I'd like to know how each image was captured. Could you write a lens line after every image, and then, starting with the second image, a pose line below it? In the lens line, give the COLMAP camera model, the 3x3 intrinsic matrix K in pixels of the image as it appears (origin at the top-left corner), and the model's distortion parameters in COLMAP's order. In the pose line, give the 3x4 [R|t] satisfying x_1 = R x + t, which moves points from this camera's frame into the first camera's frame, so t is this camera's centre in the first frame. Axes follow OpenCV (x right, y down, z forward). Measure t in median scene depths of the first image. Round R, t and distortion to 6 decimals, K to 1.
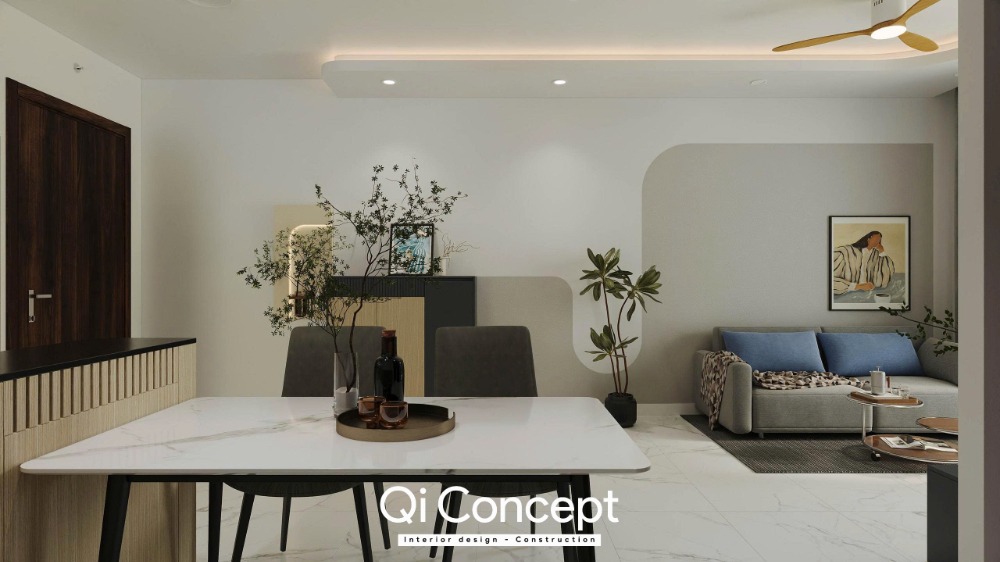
lens RADIAL K [[594.8, 0, 500.0], [0, 594.8, 281.0], [0, 0, 1]] dist [0.000557, -0.000770]
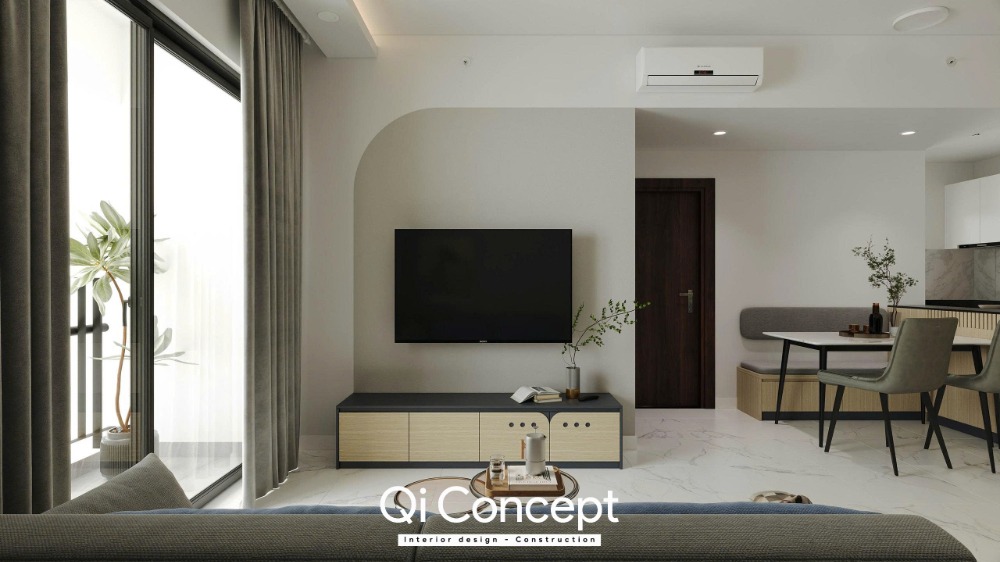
lens RADIAL K [[546.7, 0, 500.0], [0, 546.7, 281.0], [0, 0, 1]] dist [0.002580, -0.000421]
pose [[-0.999997, -0.000422, -0.002576, 0.504118], [-0.000415, 0.999996, -0.002690, -0.002795], [0.002577, -0.002689, -0.999993, 1.167535]]
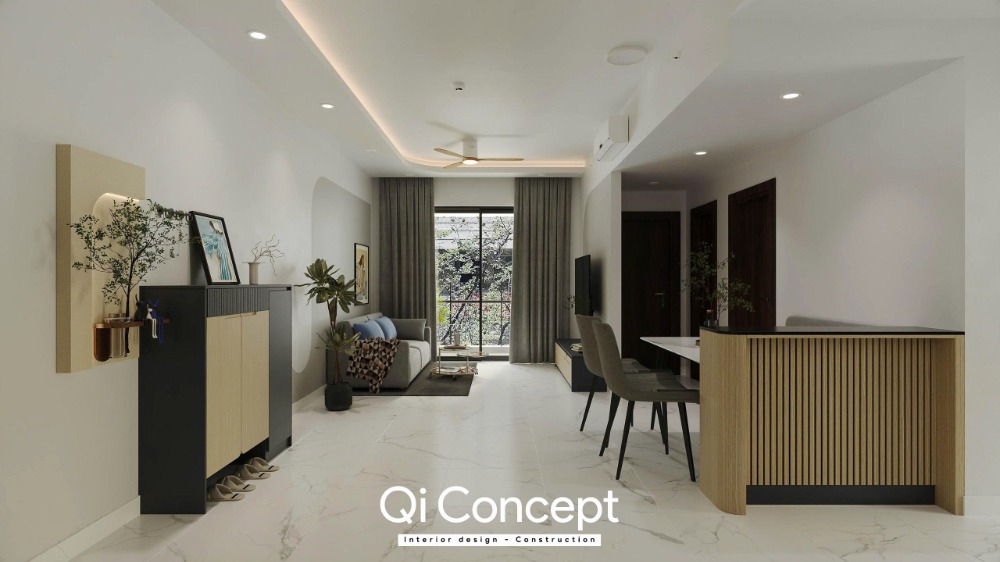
lens RADIAL K [[546.7, 0, 500.0], [0, 546.7, 281.0], [0, 0, 1]] dist [0.002580, -0.000421]
pose [[-0.000363, 0.000323, 1.000000, -0.847693], [-0.000973, 0.999999, -0.000324, -0.013042], [-0.999999, -0.000973, -0.000362, 0.644102]]
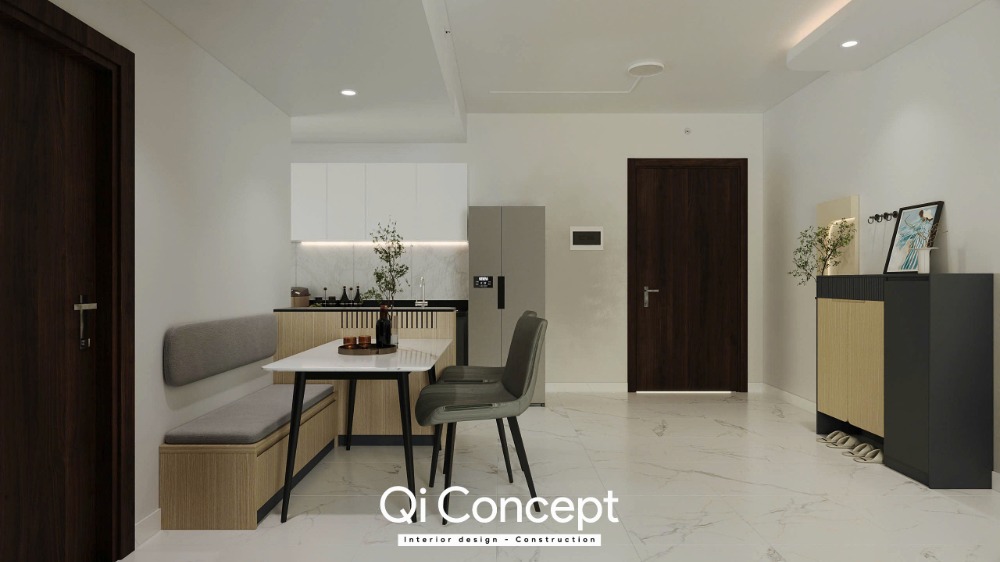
lens RADIAL K [[594.8, 0, 500.0], [0, 594.8, 281.0], [0, 0, 1]] dist [0.000557, -0.000770]
pose [[0.000482, -0.000786, -1.000000, 0.614760], [0.001097, 0.999999, -0.000786, 0.000515], [0.999999, -0.001096, 0.000482, 0.475988]]
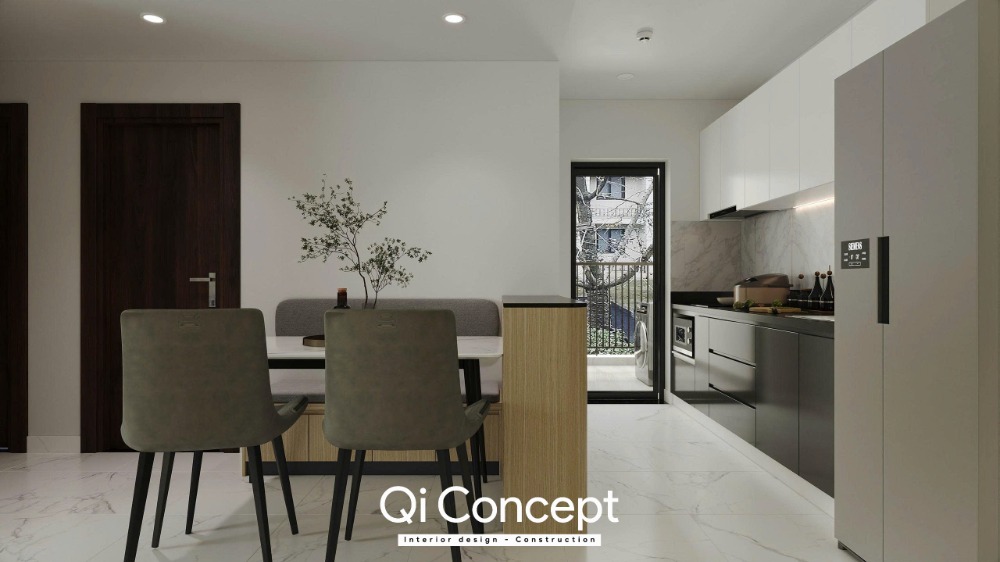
lens RADIAL K [[594.8, 0, 500.0], [0, 594.8, 281.0], [0, 0, 1]] dist [0.000557, -0.000770]
pose [[-0.999999, -0.000118, -0.001663, -0.207433], [-0.000113, 0.999997, -0.002500, 0.022509], [0.001664, -0.002500, -0.999995, 0.884213]]
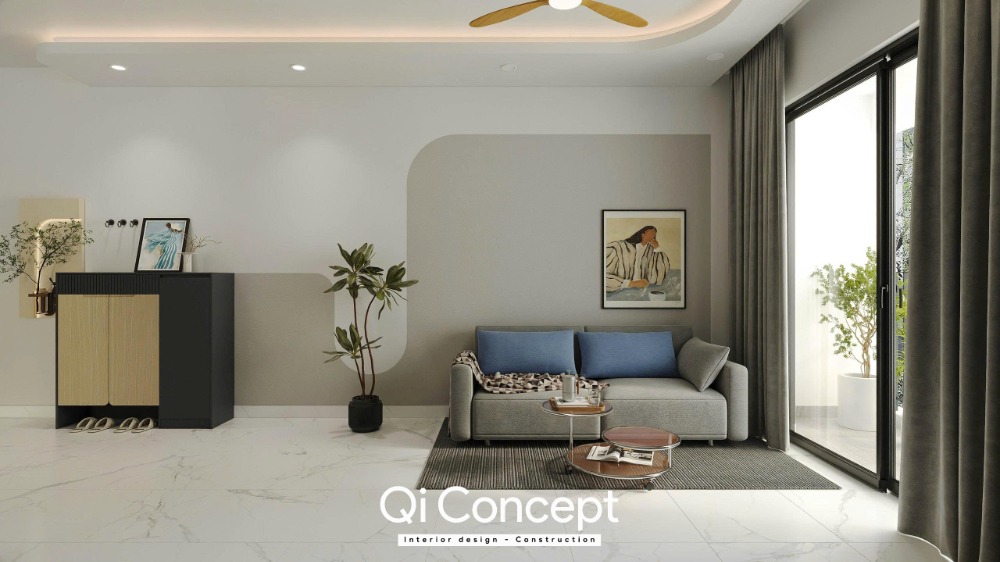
lens RADIAL K [[546.7, 0, 500.0], [0, 546.7, 281.0], [0, 0, 1]] dist [0.002580, -0.000421]
pose [[1.000000, 0.000227, -0.000518, 0.396853], [-0.000226, 0.999998, 0.002029, 0.003341], [0.000519, -0.002029, 0.999998, 0.120935]]
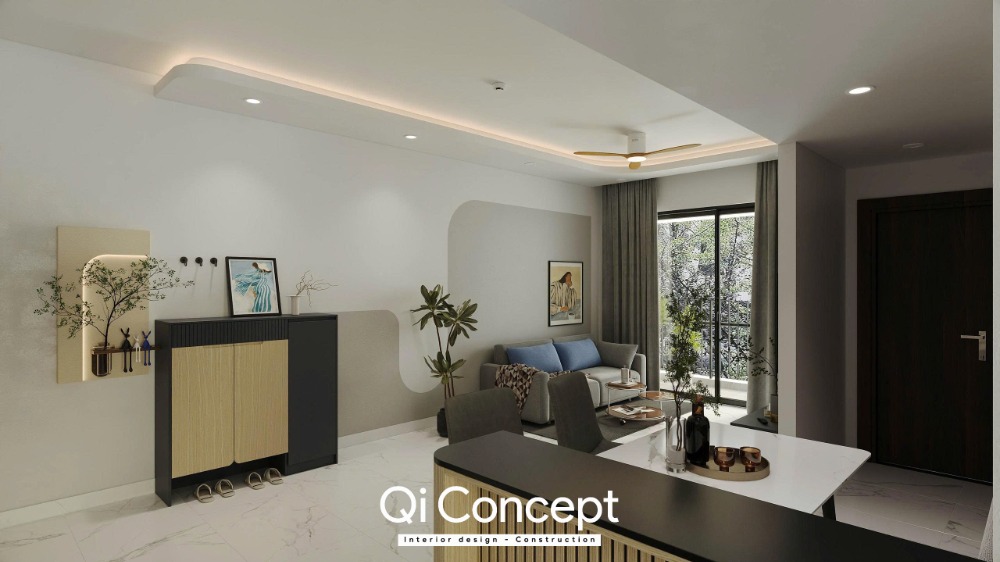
lens RADIAL K [[546.7, 0, 500.0], [0, 546.7, 281.0], [0, 0, 1]] dist [0.002580, -0.000421]
pose [[0.706516, 0.000448, 0.707697, -0.475362], [-0.000975, 0.999999, 0.000340, -0.061884], [-0.707696, -0.000930, 0.706516, 0.150893]]
